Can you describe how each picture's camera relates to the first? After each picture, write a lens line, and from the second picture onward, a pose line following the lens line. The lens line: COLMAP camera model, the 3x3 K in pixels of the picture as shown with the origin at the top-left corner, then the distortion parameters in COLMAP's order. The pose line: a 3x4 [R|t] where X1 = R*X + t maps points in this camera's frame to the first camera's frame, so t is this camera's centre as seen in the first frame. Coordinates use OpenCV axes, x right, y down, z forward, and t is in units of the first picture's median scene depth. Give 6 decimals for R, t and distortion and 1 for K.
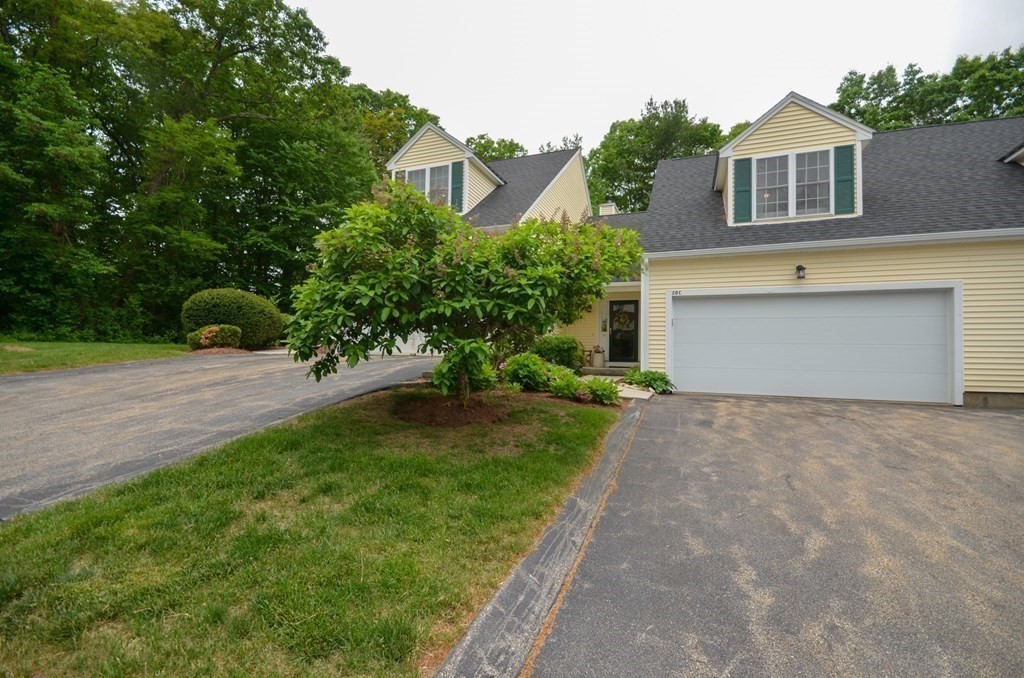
lens RADIAL K [[451.5, 0, 520.8], [0, 451.5, 341.2], [0, 0, 1]] dist [0.001906, -0.006440]
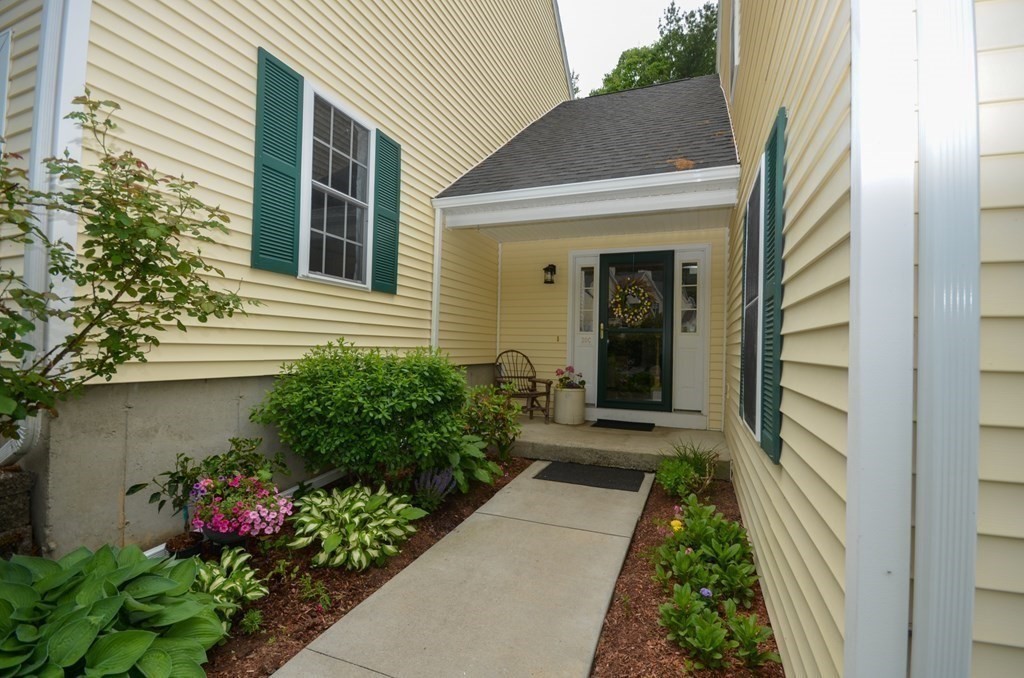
lens RADIAL K [[451.5, 0, 522.6], [0, 451.5, 341.2], [0, 0, 1]] dist [0.001906, -0.006440]
pose [[0.999947, 0.006056, -0.008320, 0.198634], [-0.005897, 0.999804, 0.018920, -0.030295], [0.008433, -0.018870, 0.999786, 0.903429]]
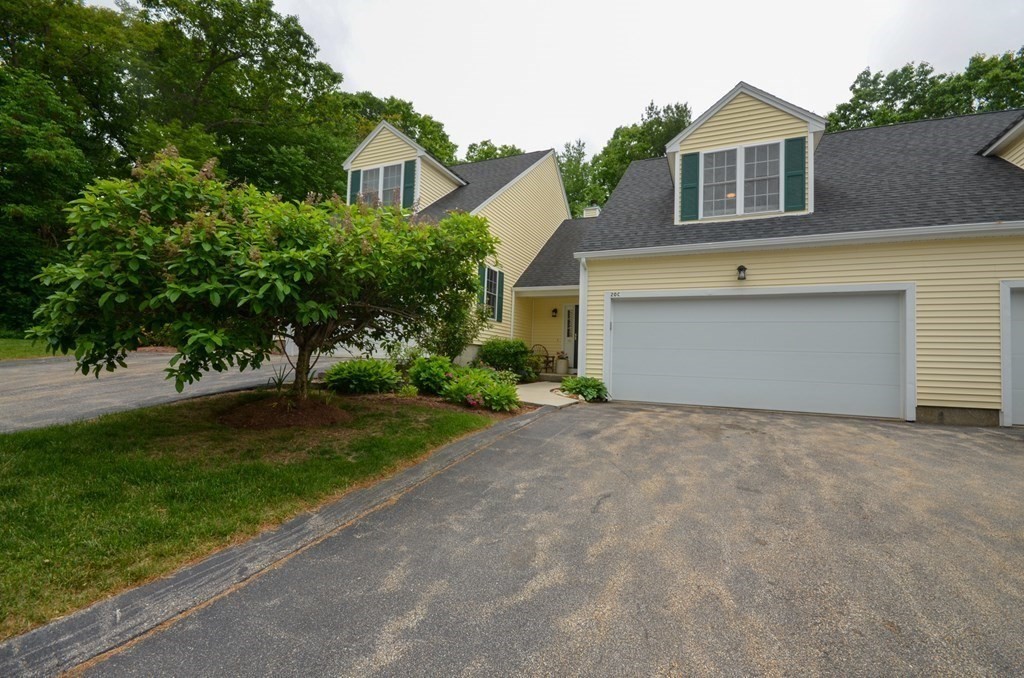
lens RADIAL K [[451.5, 0, 521.4], [0, 451.5, 340.1], [0, 0, 1]] dist [0.001906, -0.006440]
pose [[0.998931, 0.014028, -0.044036, 0.187688], [-0.014908, 0.999694, -0.019736, 0.008829], [0.043745, 0.020372, 0.998835, 0.051832]]
